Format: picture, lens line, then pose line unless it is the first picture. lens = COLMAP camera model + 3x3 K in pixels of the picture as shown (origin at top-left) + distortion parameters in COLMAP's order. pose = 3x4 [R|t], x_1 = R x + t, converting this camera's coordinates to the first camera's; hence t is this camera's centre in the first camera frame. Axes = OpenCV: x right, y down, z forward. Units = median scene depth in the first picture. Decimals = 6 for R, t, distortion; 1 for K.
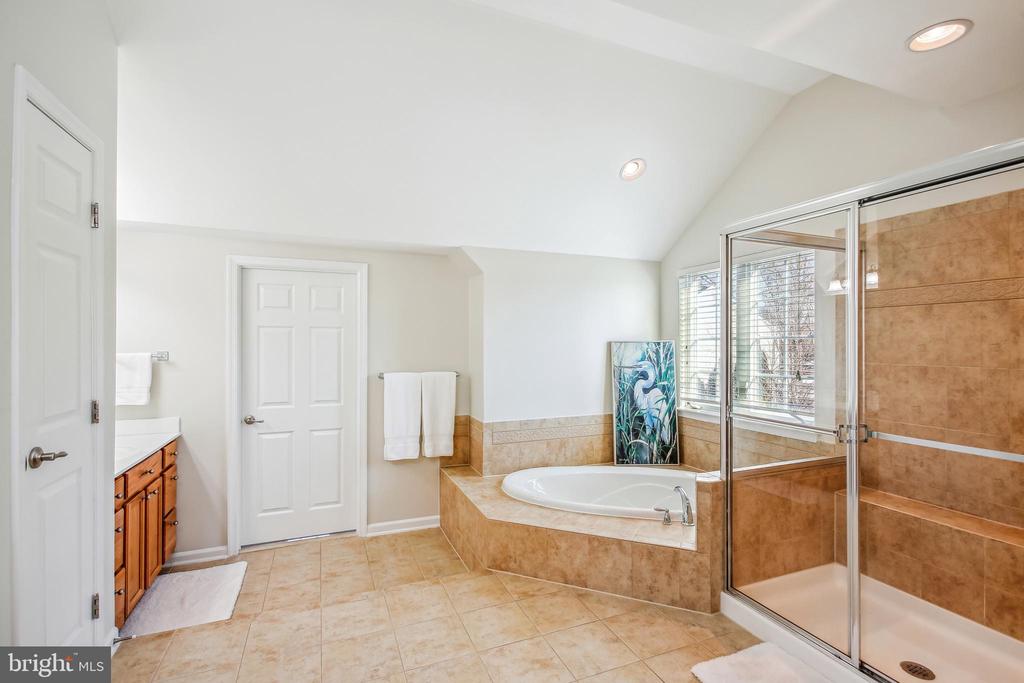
lens RADIAL K [[462.8, 0, 509.9], [0, 462.8, 343.7], [0, 0, 1]] dist [0.000757, 0.000313]
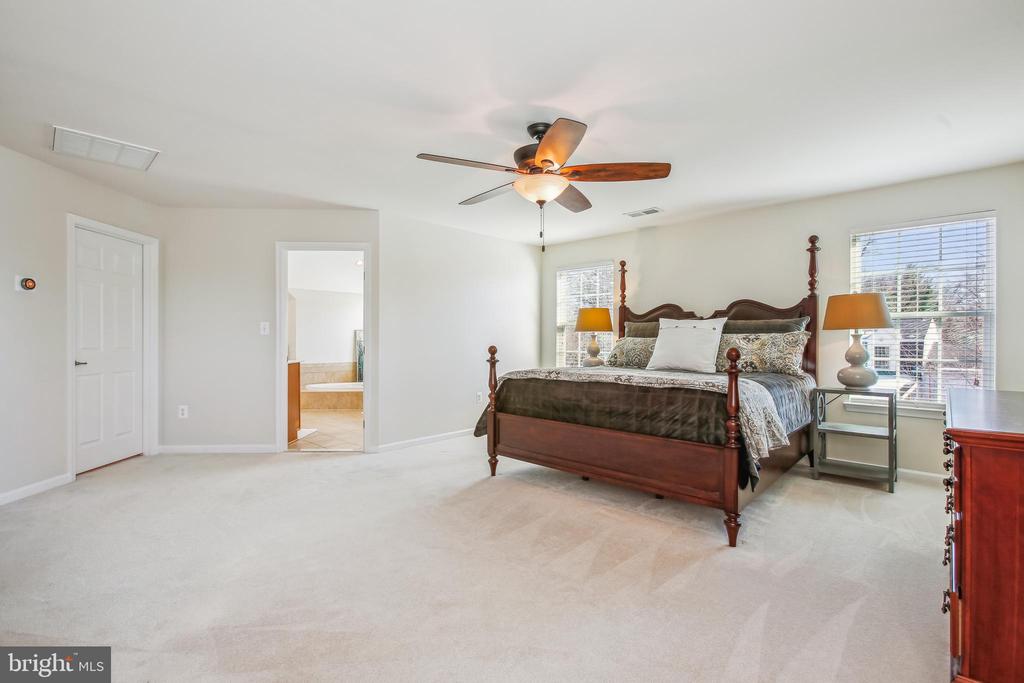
lens RADIAL K [[462.8, 0, 509.8], [0, 462.8, 342.7], [0, 0, 1]] dist [0.000757, 0.000313]
pose [[0.913477, 0.000154, 0.406890, -0.021655], [-0.002246, 0.999987, 0.004664, 0.046721], [-0.406884, -0.005174, 0.913465, -1.489875]]
